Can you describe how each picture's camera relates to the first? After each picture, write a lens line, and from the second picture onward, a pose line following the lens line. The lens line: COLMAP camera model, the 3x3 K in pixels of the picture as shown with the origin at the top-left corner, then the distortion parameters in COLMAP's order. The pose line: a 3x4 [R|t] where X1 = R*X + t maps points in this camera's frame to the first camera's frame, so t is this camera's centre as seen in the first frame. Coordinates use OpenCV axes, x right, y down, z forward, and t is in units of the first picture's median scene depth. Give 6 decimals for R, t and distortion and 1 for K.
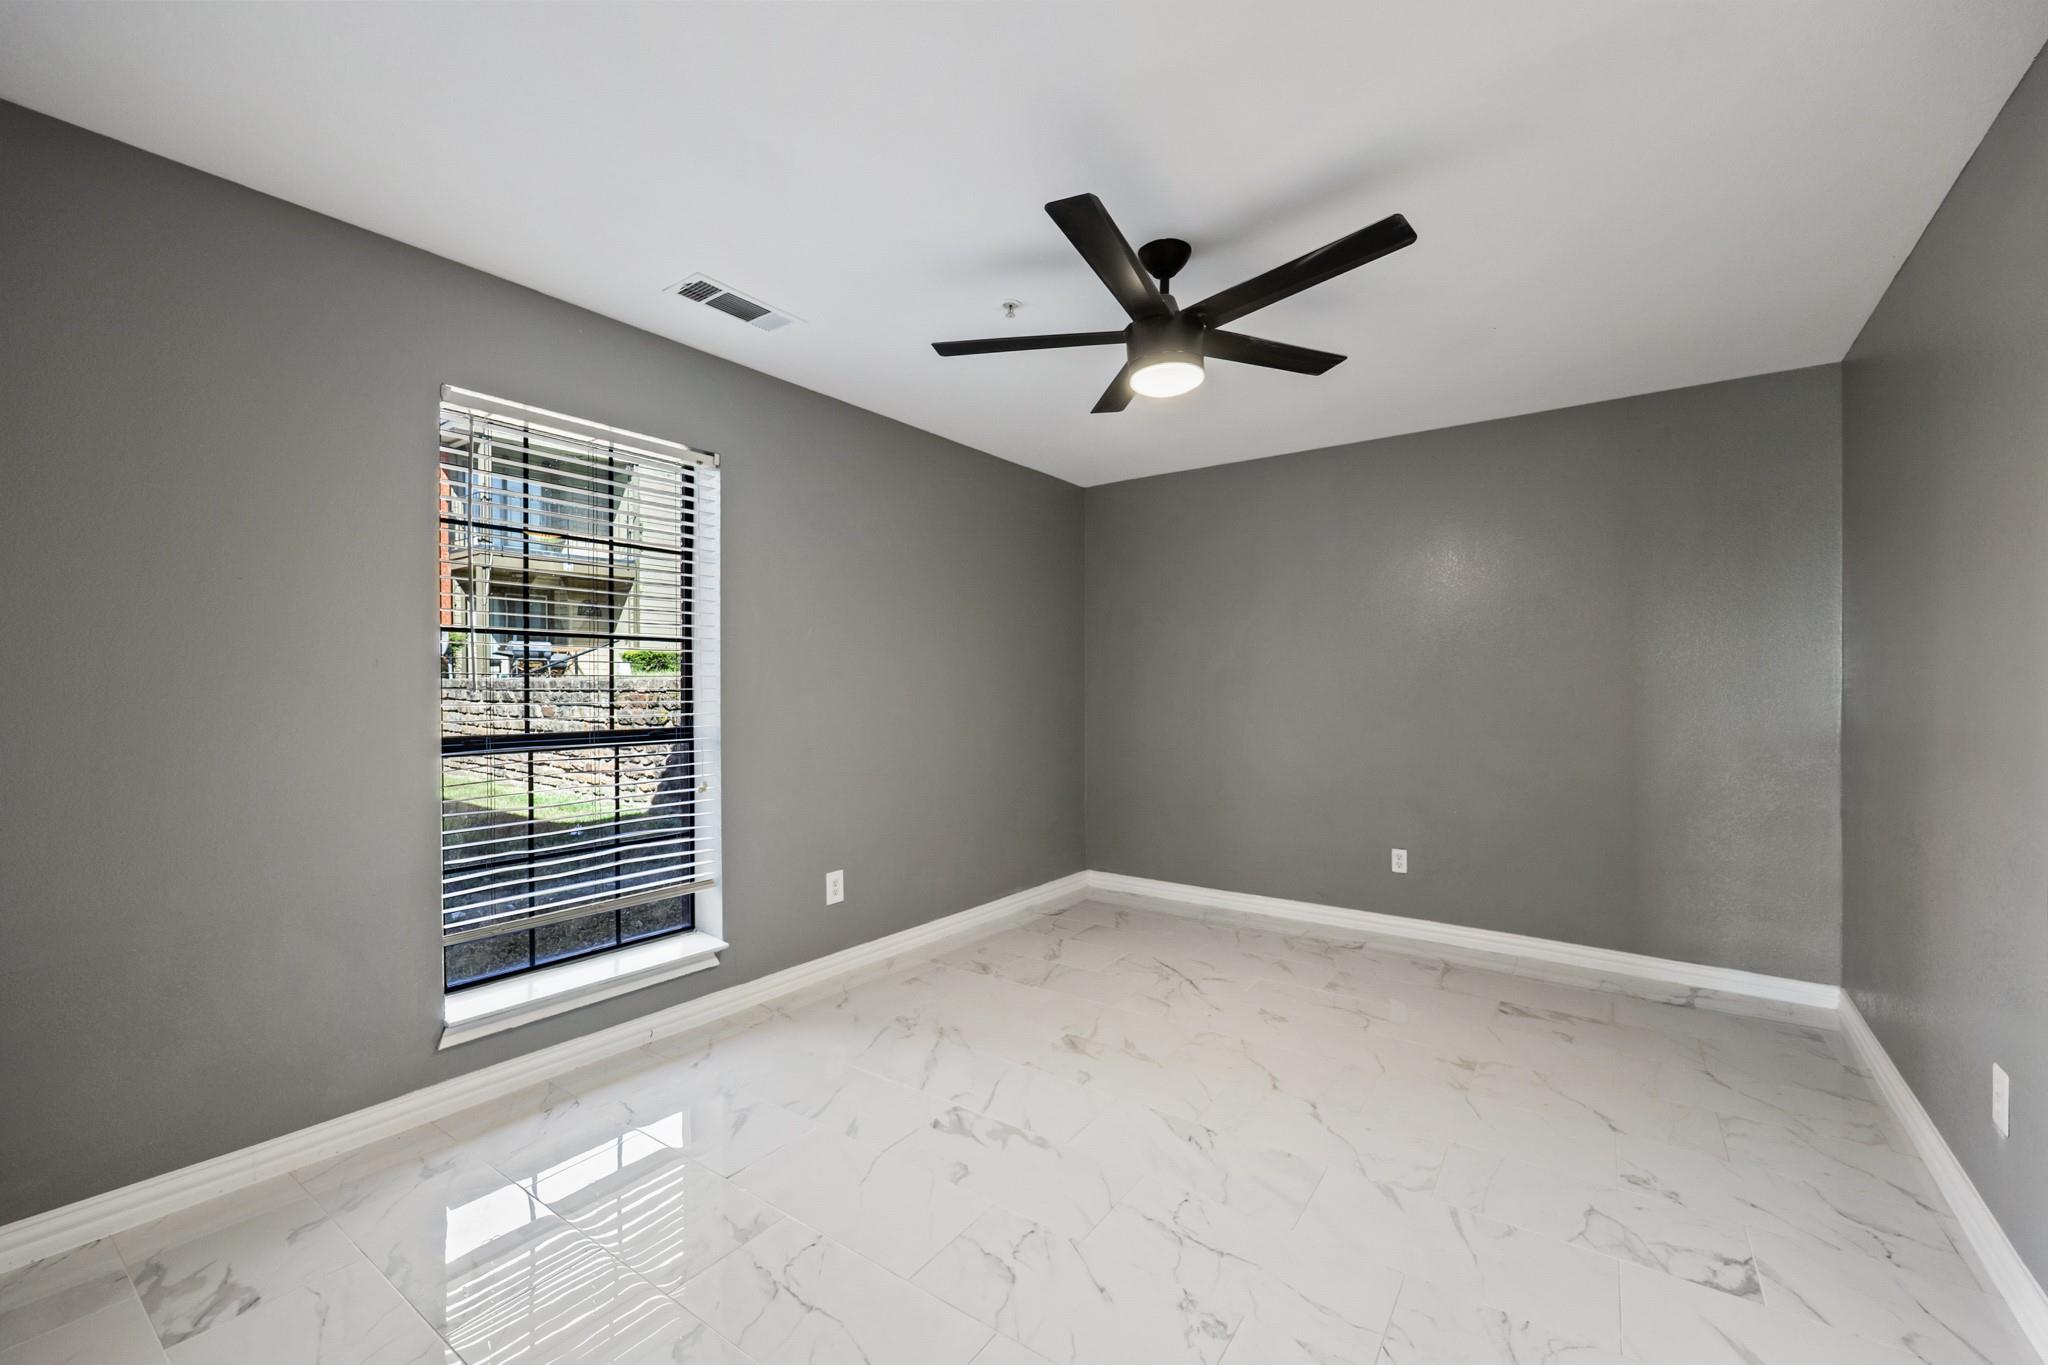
lens RADIAL K [[818.5, 0, 1030.1], [0, 818.5, 683.8], [0, 0, 1]] dist [-0.006564, 0.000661]
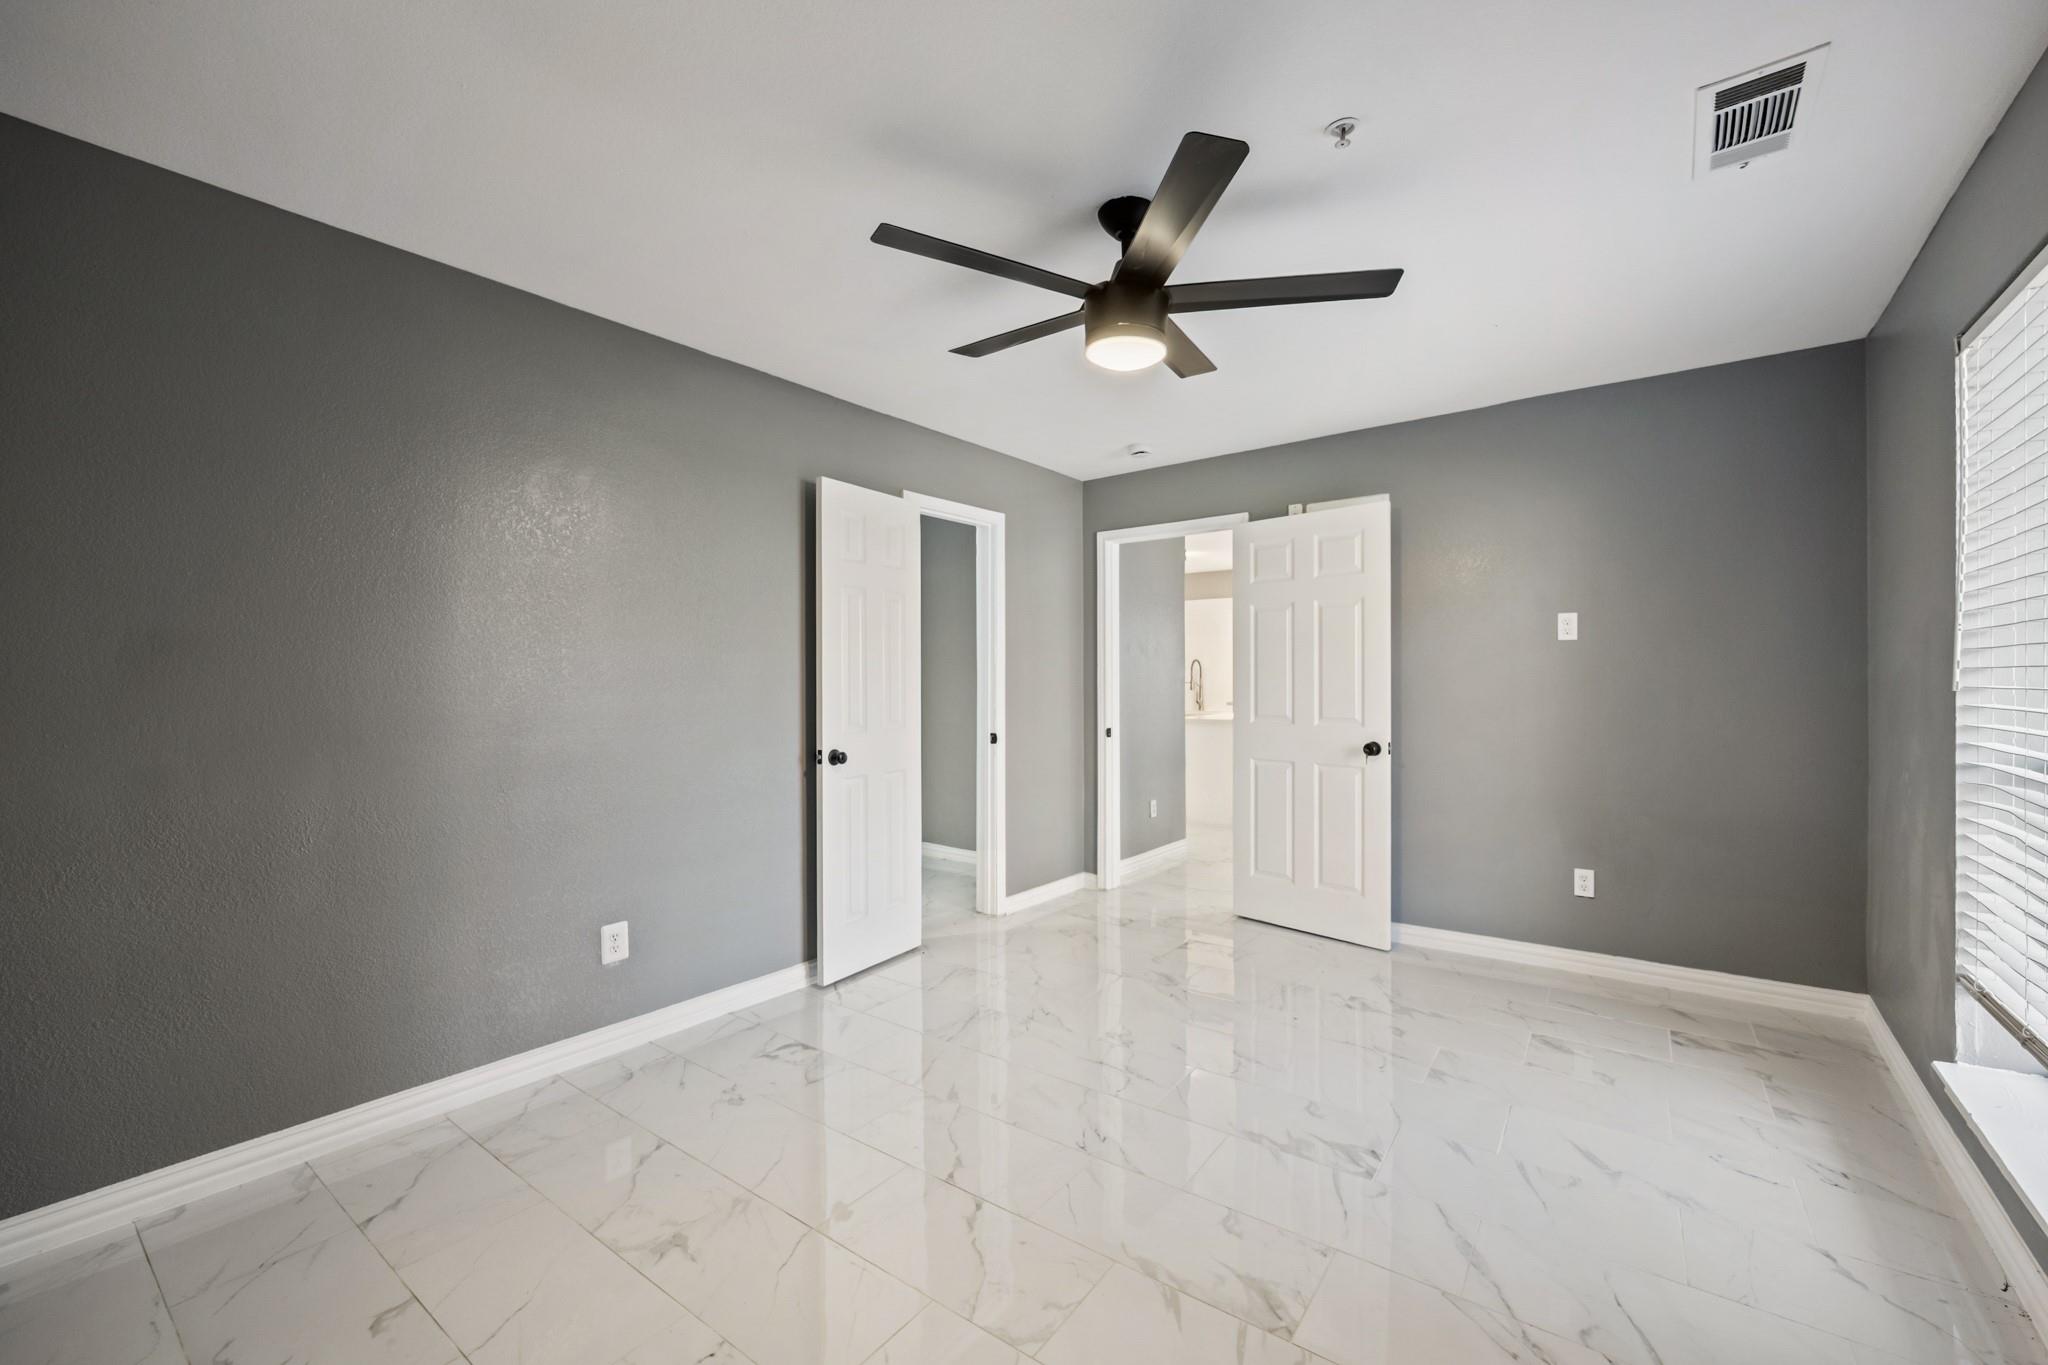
lens RADIAL K [[818.5, 0, 1030.1], [0, 818.5, 683.8], [0, 0, 1]] dist [-0.006564, 0.000661]
pose [[-0.999771, 0.003407, 0.021143, 0.256312], [0.003472, 0.999989, 0.003028, -0.000112], [-0.021133, 0.003101, -0.999772, 1.939874]]
